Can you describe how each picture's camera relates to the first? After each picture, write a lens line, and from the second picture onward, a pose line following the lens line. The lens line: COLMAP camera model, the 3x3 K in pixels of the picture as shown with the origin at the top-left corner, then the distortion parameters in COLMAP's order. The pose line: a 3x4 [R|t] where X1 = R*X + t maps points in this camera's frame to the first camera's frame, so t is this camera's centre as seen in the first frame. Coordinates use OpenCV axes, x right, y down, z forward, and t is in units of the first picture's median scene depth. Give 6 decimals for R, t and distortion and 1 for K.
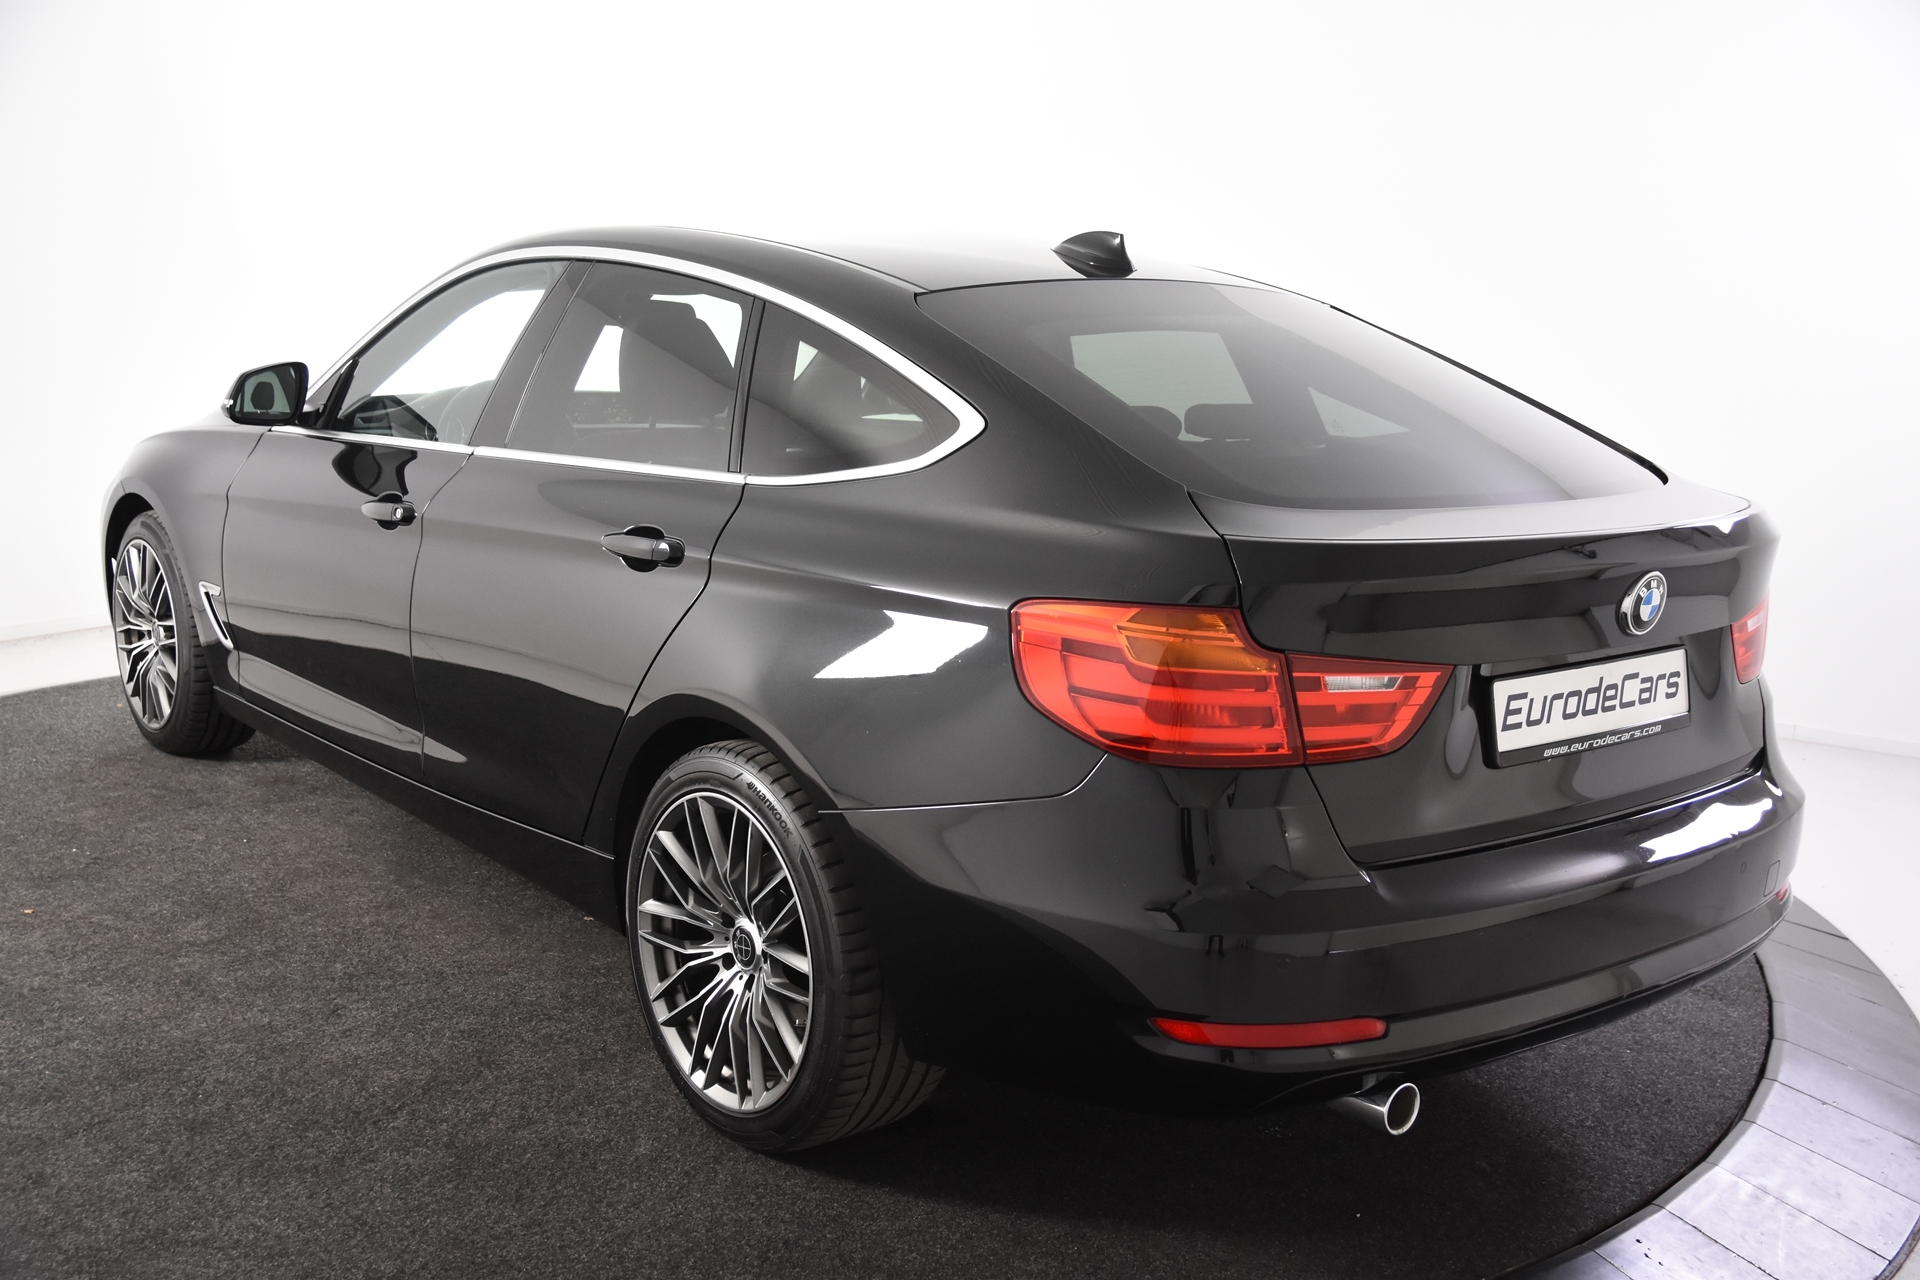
lens RADIAL K [[2008.5, 0, 960.0], [0, 2008.5, 640.0], [0, 0, 1]] dist [-0.041353, 0.156410]
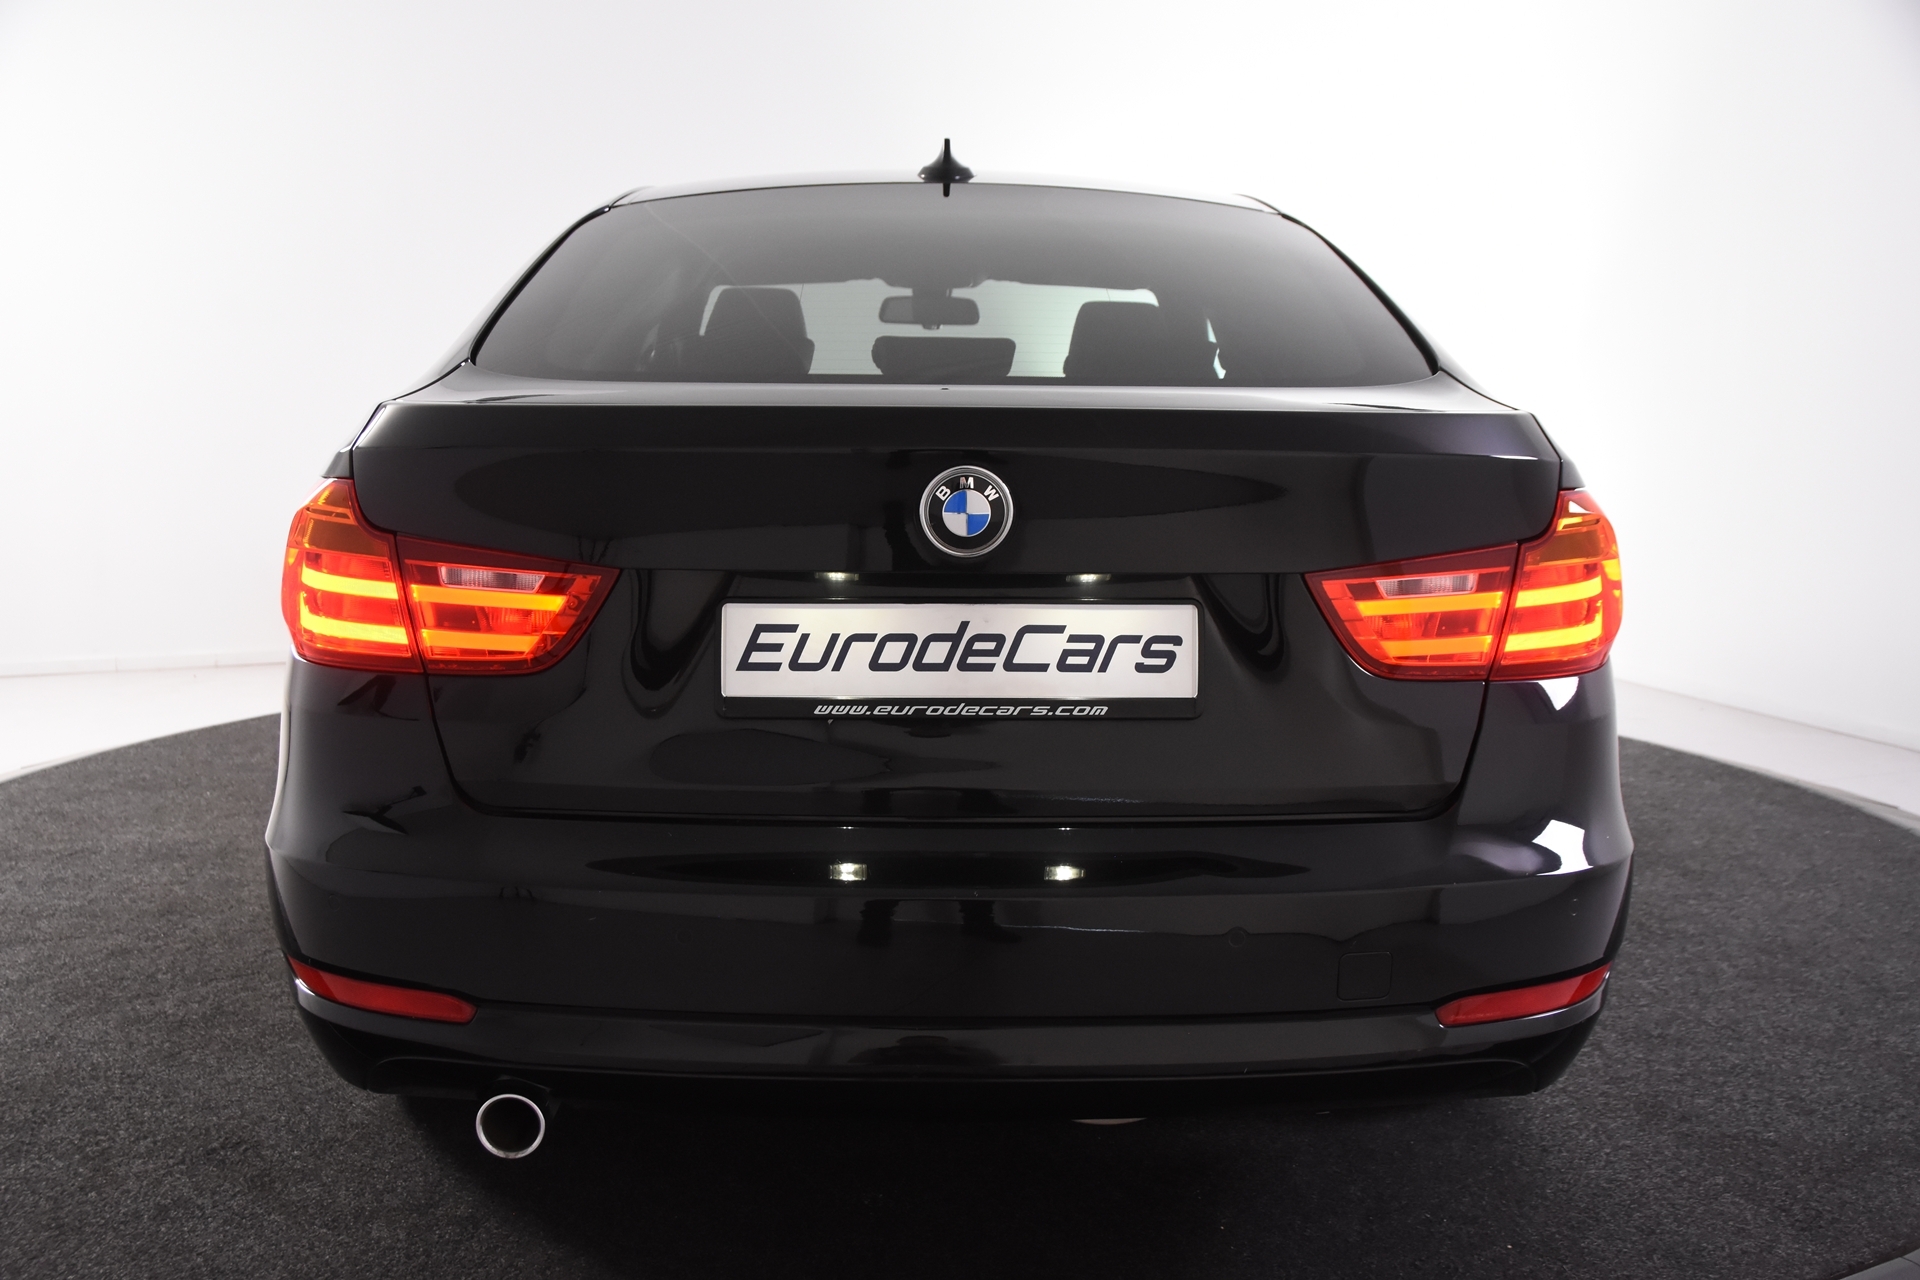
lens RADIAL K [[1920.4, 0, 960.0], [0, 1920.4, 640.0], [0, 0, 1]] dist [-0.097356, 0.006017]
pose [[0.785022, 0.056973, -0.616842, 0.733983], [-0.094437, 0.995129, -0.028273, 0.044174], [0.612227, 0.080447, 0.786579, 0.458552]]
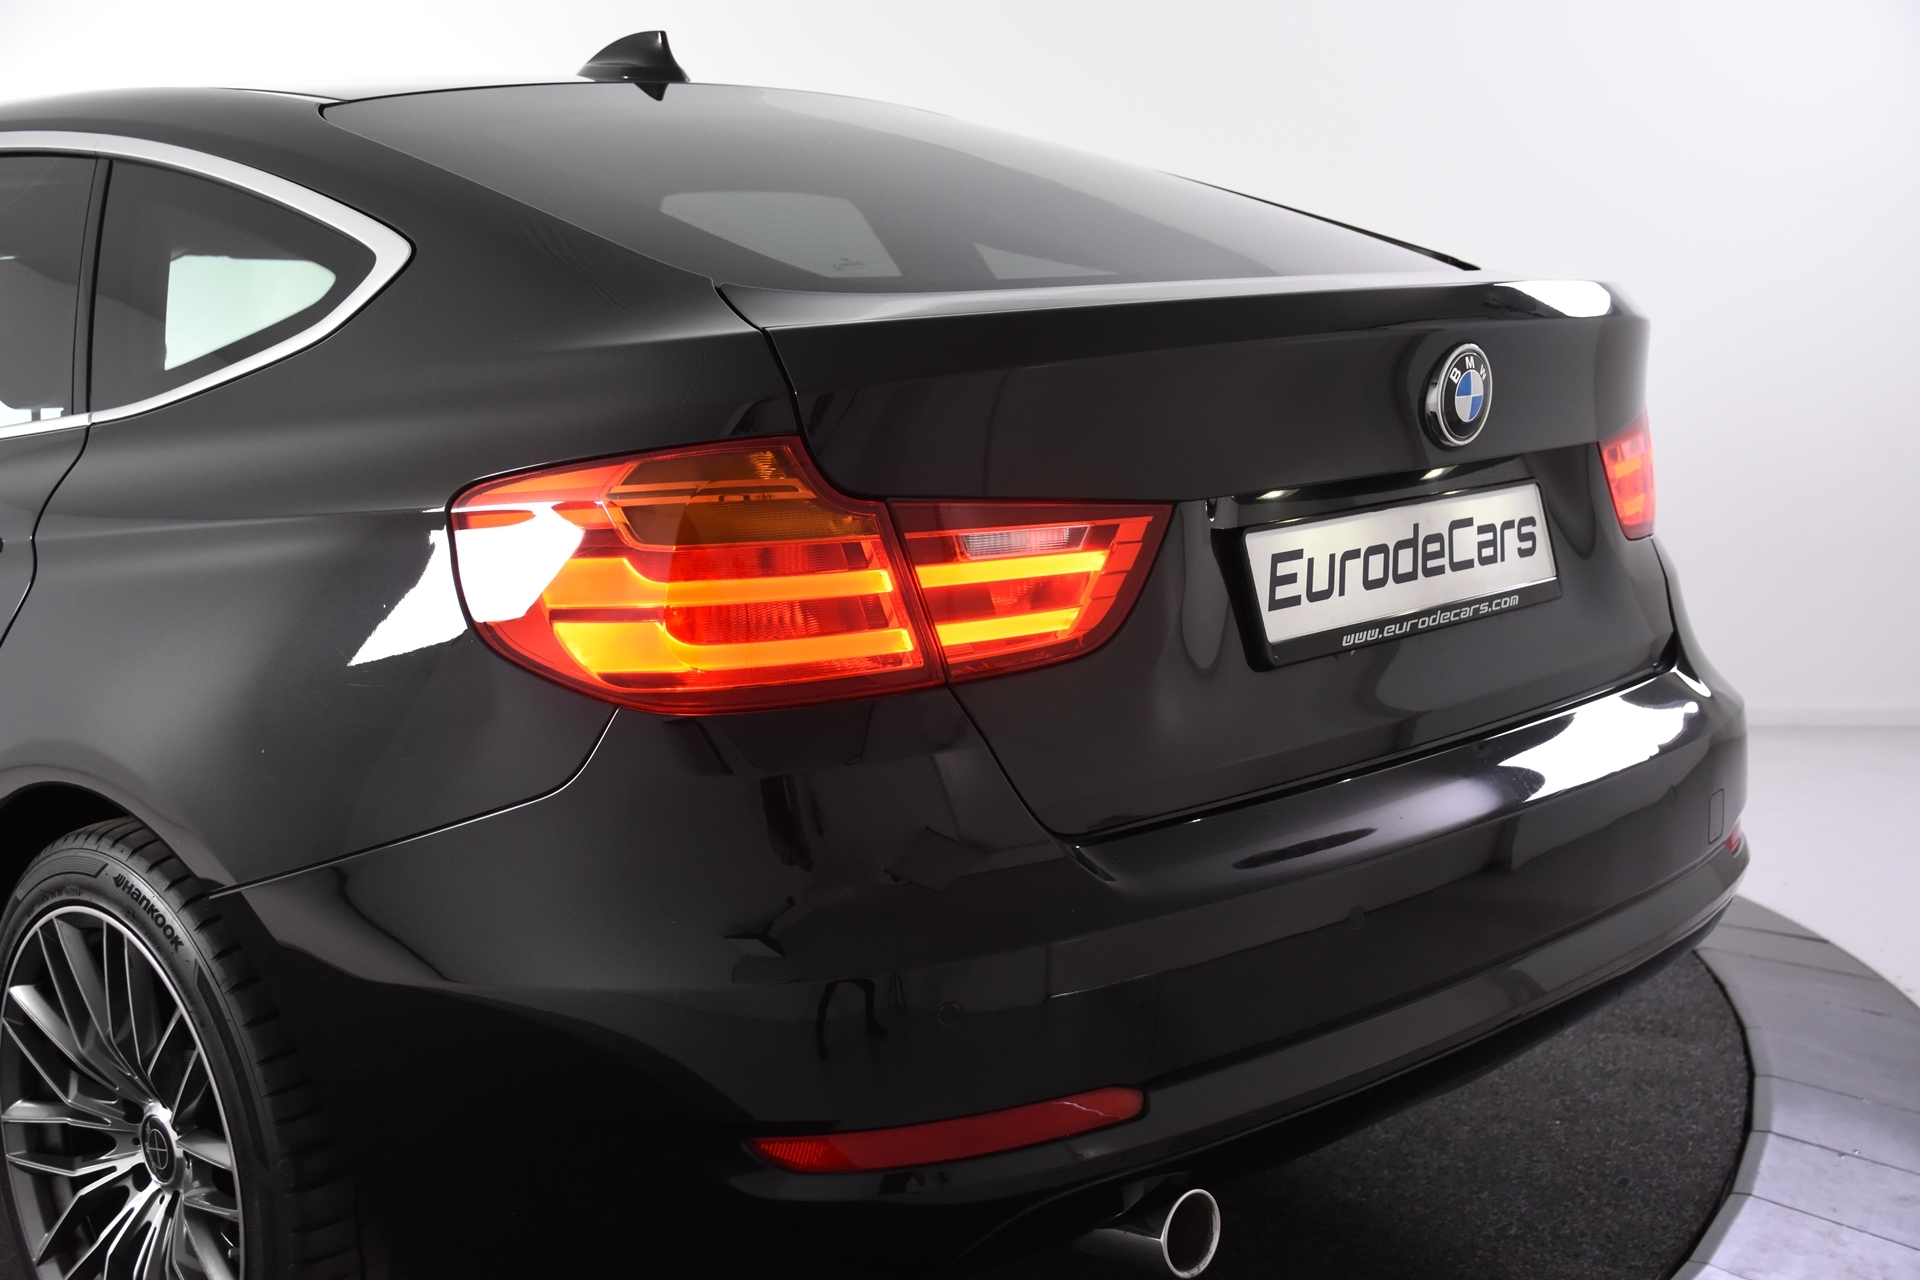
lens RADIAL K [[2305.8, 0, 980.5], [0, 2305.8, 637.4], [0, 0, 1]] dist [0.005659, 0.174929]
pose [[0.986941, -0.127374, 0.098609, 0.101546], [0.134398, 0.988579, -0.068182, 0.086215], [-0.088798, 0.080544, 0.992788, 0.270318]]
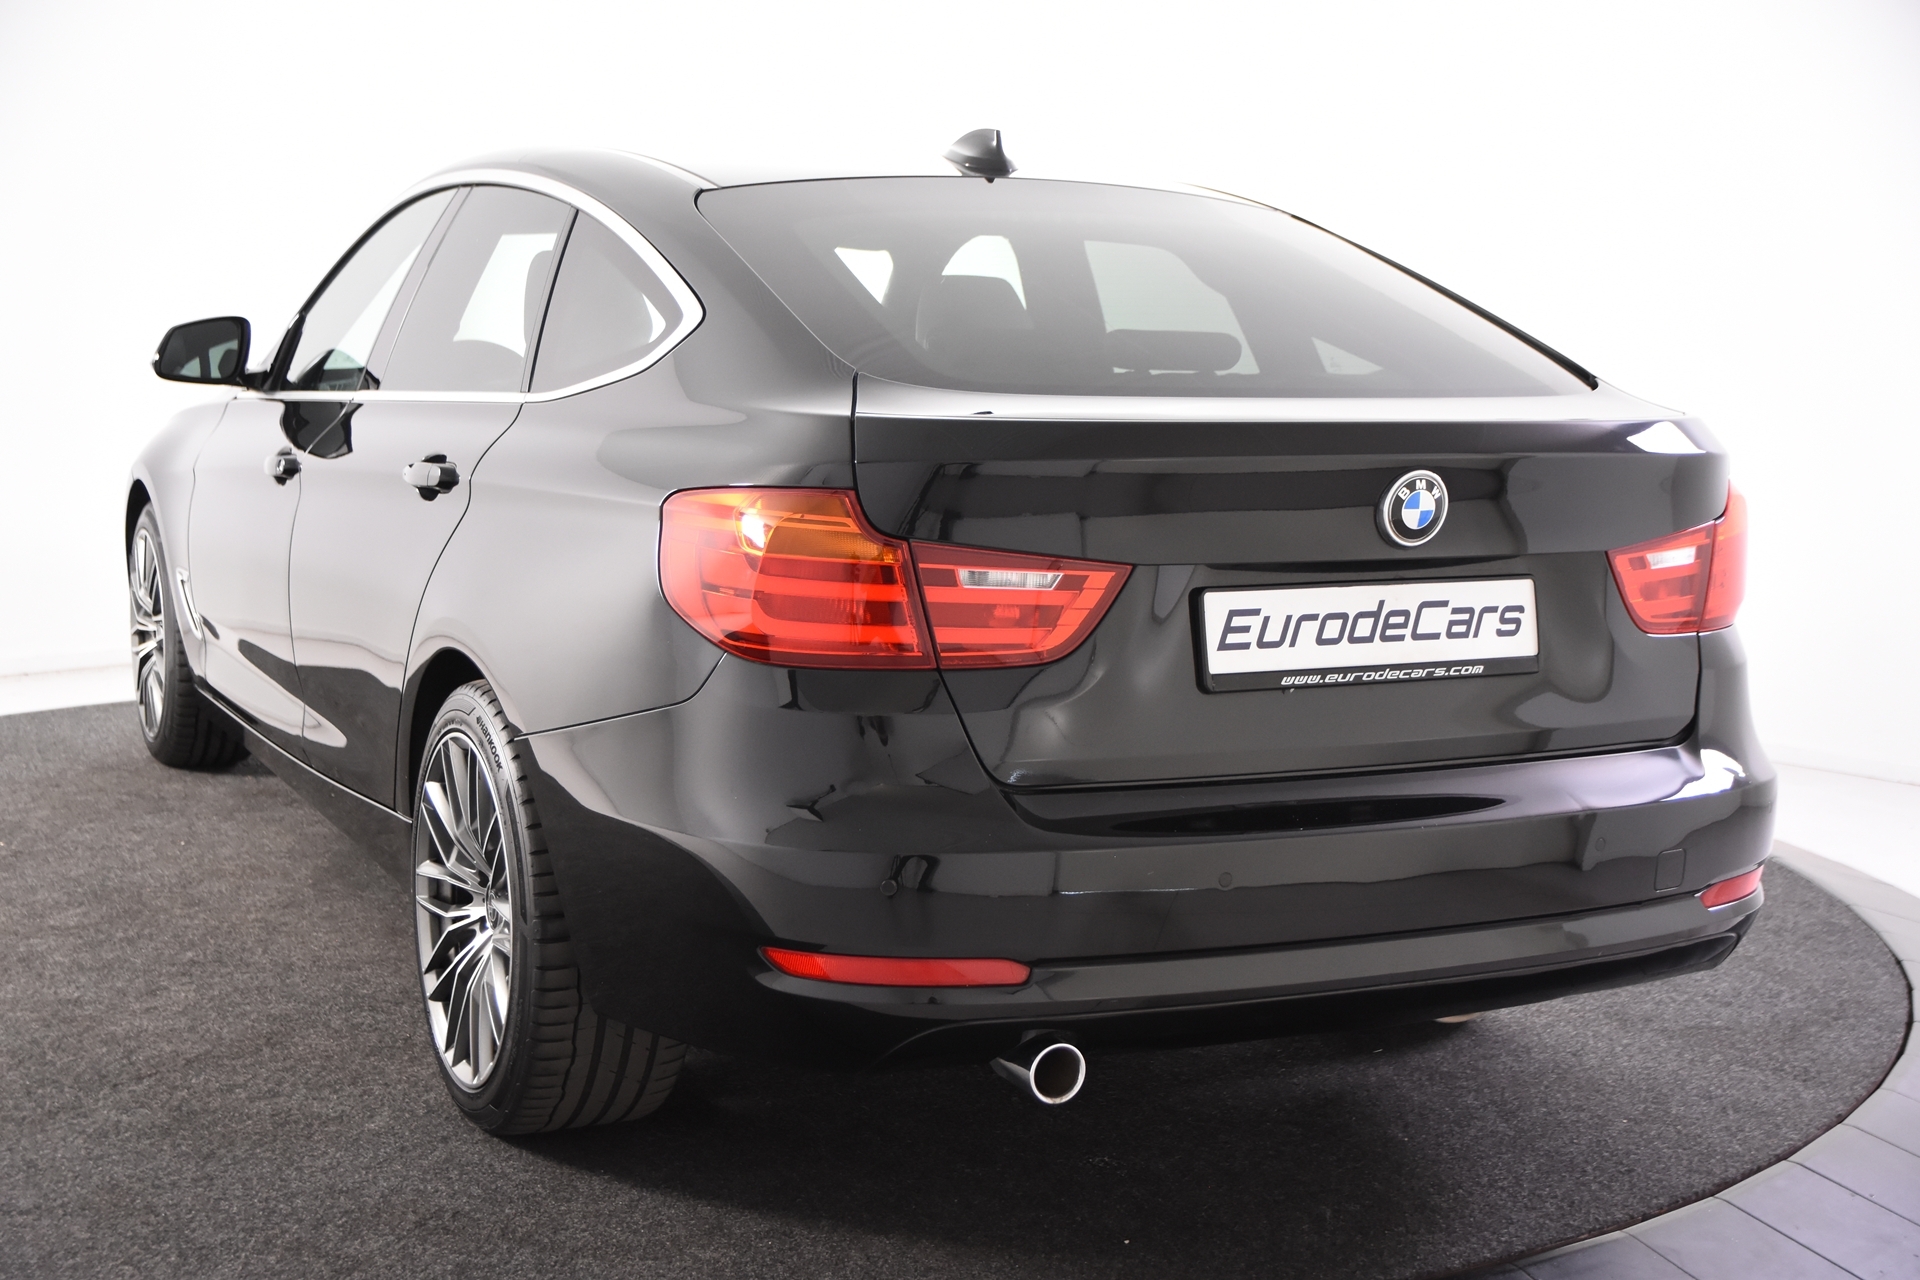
lens RADIAL K [[2548.1, 0, 960.0], [0, 2548.1, 640.0], [0, 0, 1]] dist [0.026834, 0.060380]
pose [[0.973919, 0.013343, -0.226503, 0.387653], [-0.026852, 0.998032, -0.056667, 0.100306], [0.225301, 0.061271, 0.972361, -0.086680]]
